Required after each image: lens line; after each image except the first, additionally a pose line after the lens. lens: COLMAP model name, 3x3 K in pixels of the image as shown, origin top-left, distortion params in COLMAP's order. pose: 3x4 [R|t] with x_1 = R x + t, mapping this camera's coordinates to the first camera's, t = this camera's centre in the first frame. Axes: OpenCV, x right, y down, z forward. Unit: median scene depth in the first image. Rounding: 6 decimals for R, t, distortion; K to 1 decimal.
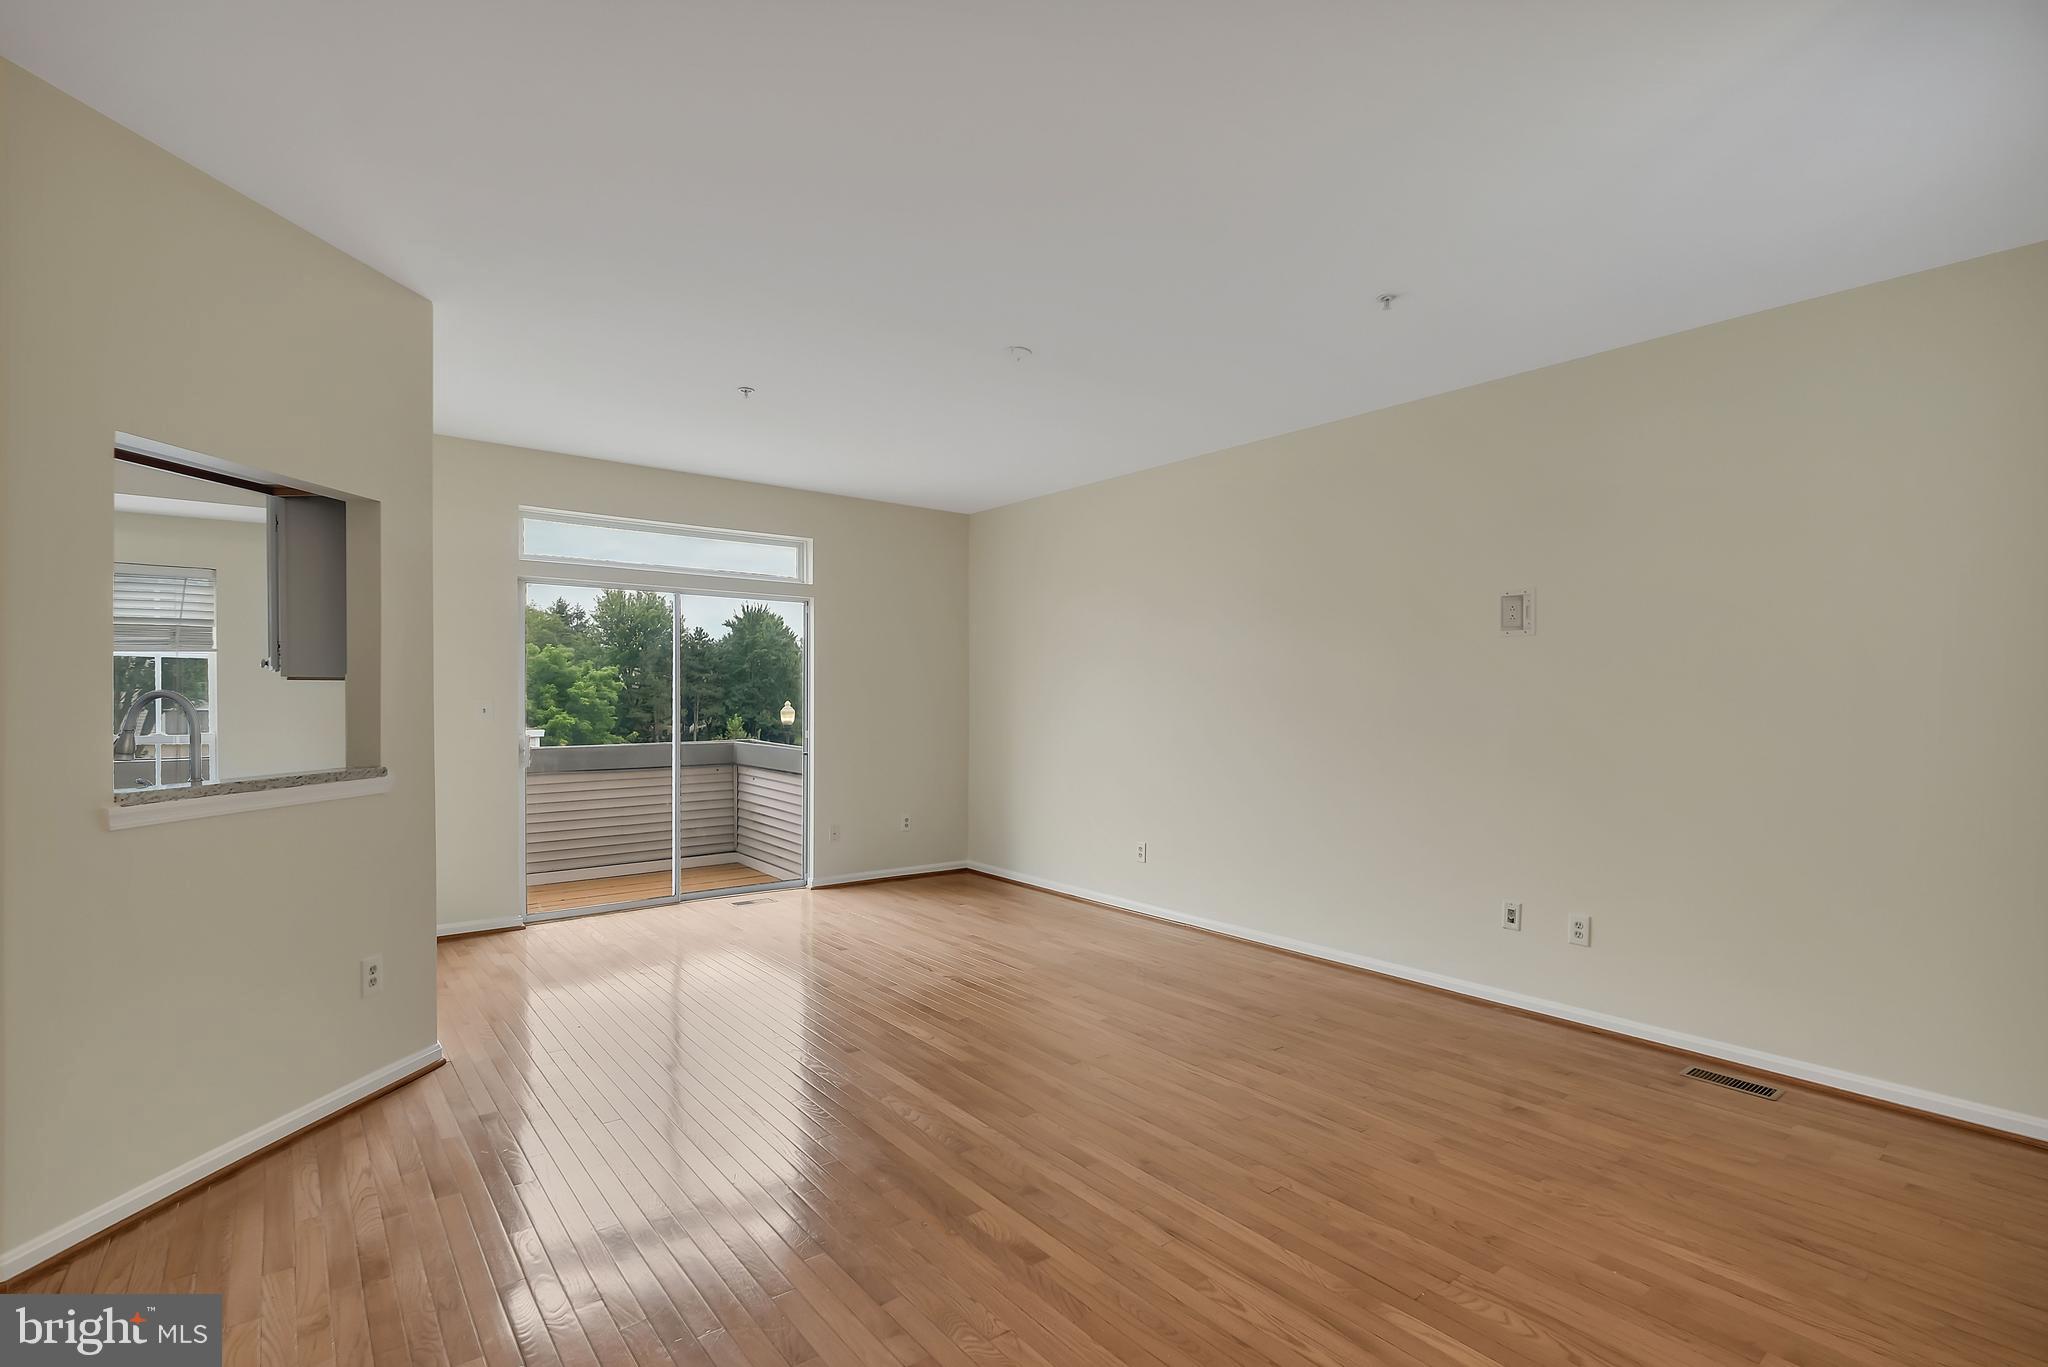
lens RADIAL K [[935.1, 0, 1037.1], [0, 935.1, 708.9], [0, 0, 1]] dist [-0.009530, 0.000207]
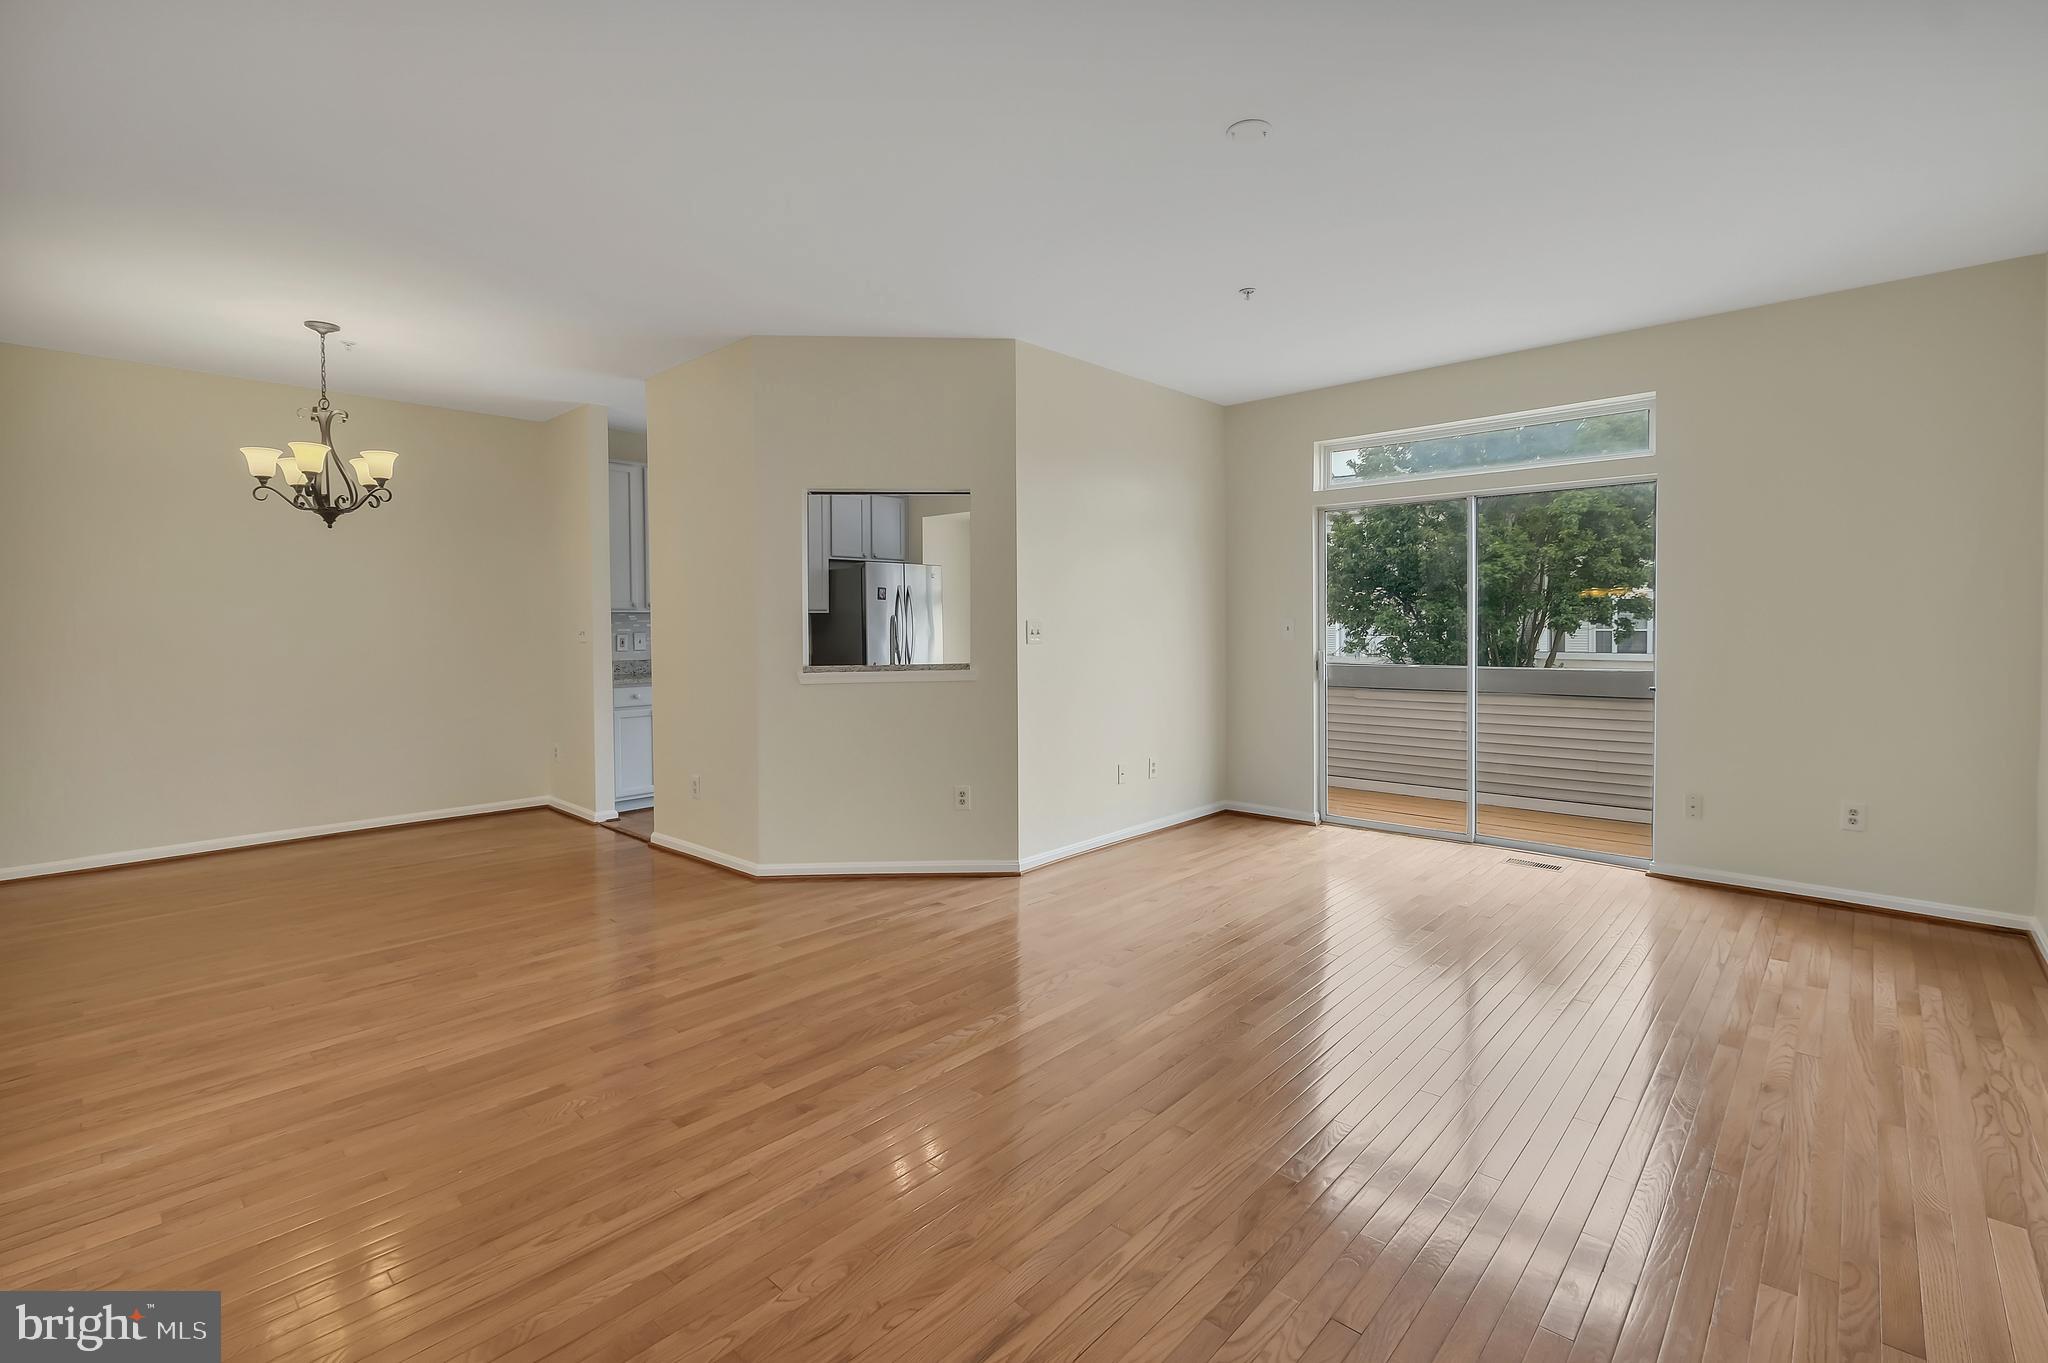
lens RADIAL K [[909.8, 0, 1047.5], [0, 909.8, 630.5], [0, 0, 1]] dist [-0.007201, 0.000889]
pose [[0.159307, 0.001397, -0.987228, 0.460504], [-0.000426, 0.999999, 0.001346, 0.003116], [0.987229, 0.000206, 0.159307, 0.513460]]
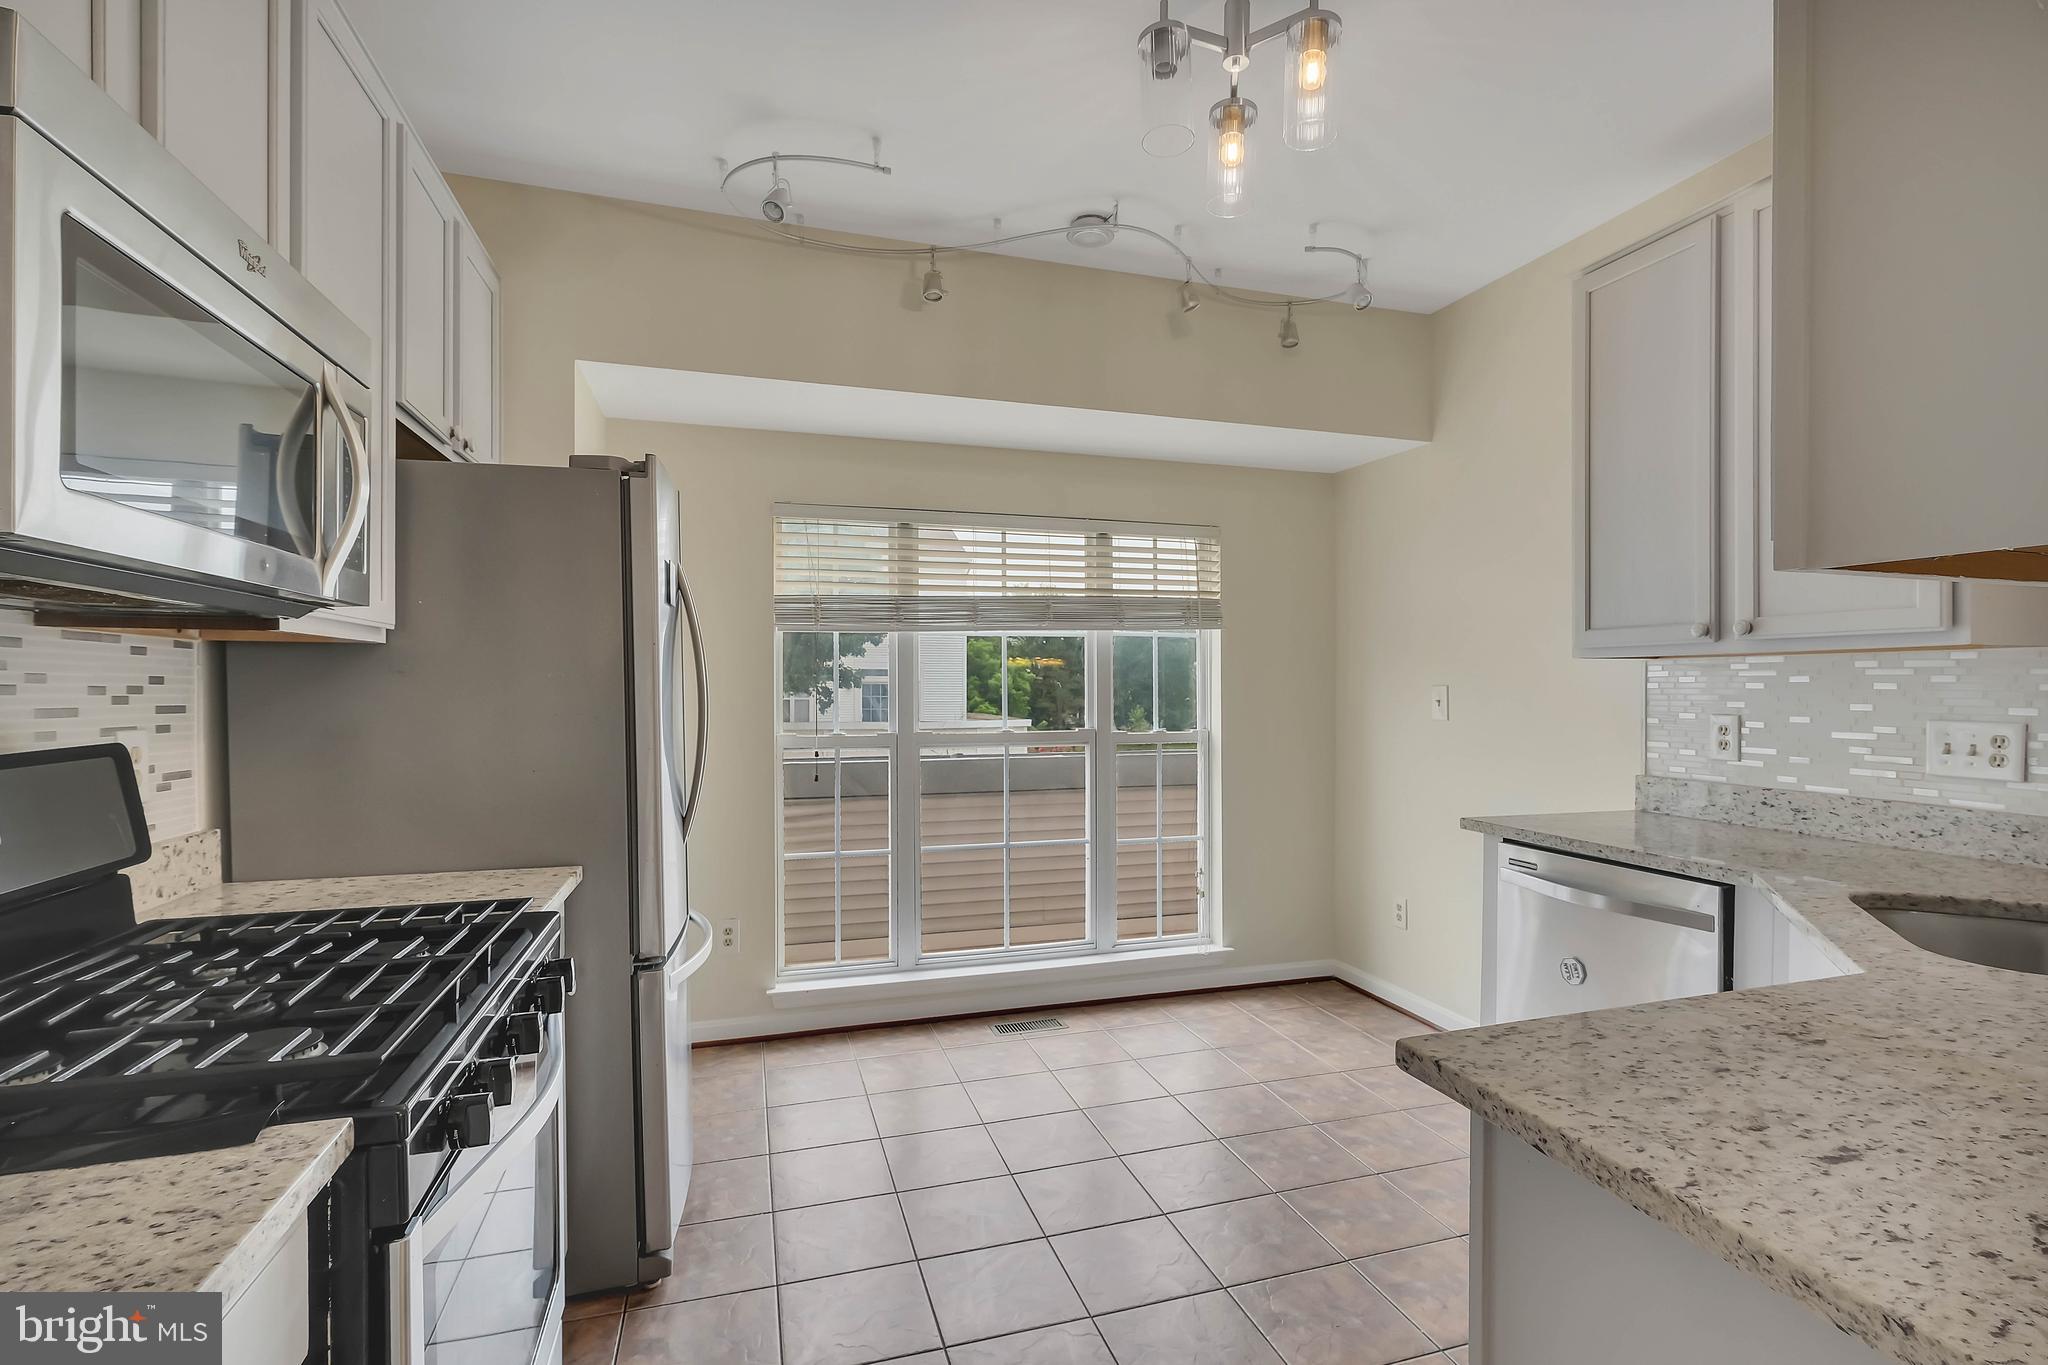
lens RADIAL K [[935.1, 0, 1037.1], [0, 935.1, 707.9], [0, 0, 1]] dist [-0.009530, 0.000207]
pose [[0.931735, 0.007397, -0.363063, -0.676689], [-0.004415, 0.999949, 0.009042, 0.000014], [0.363112, -0.006822, 0.931721, 0.174494]]
